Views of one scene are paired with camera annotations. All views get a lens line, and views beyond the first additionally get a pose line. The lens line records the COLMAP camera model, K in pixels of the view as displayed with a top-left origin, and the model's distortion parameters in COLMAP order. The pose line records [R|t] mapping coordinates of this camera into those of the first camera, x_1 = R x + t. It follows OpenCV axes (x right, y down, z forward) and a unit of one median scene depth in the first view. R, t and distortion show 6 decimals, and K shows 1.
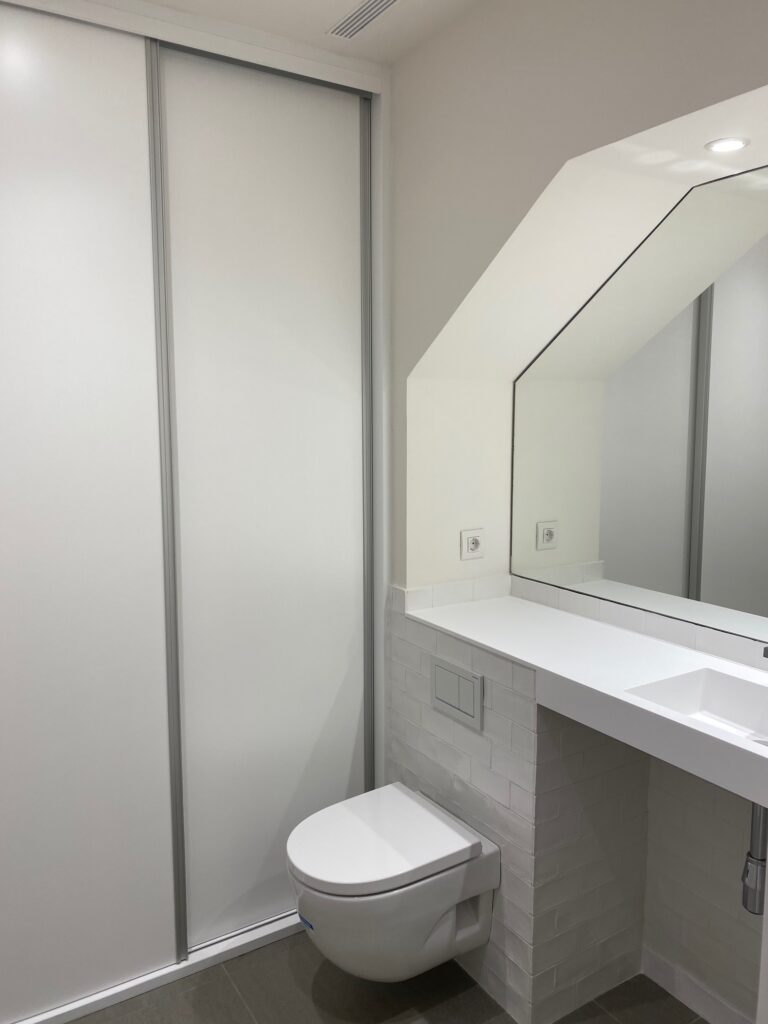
lens RADIAL K [[787.6, 0, 382.5], [0, 787.6, 504.3], [0, 0, 1]] dist [0.005056, 0.001027]
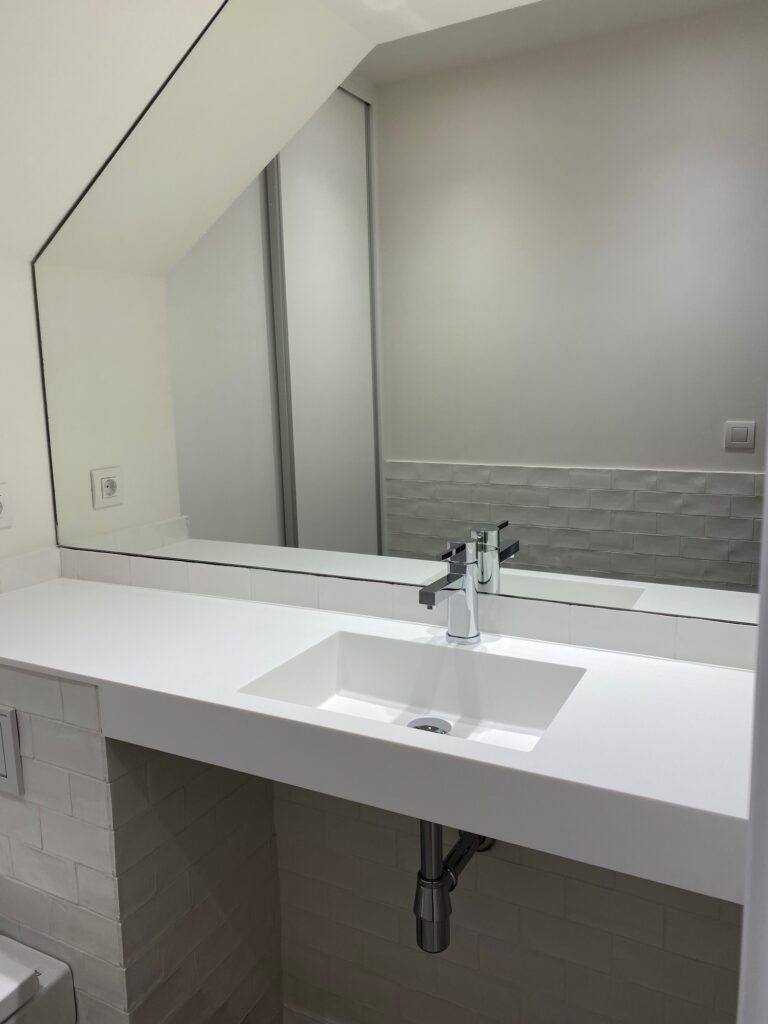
lens RADIAL K [[780.2, 0, 385.4], [0, 780.2, 468.4], [0, 0, 1]] dist [0.016633, -0.029648]
pose [[0.859429, -0.084268, 0.504262, 0.084852], [0.090835, 0.995798, 0.011596, 0.046761], [-0.503121, 0.035838, 0.863473, 0.311519]]
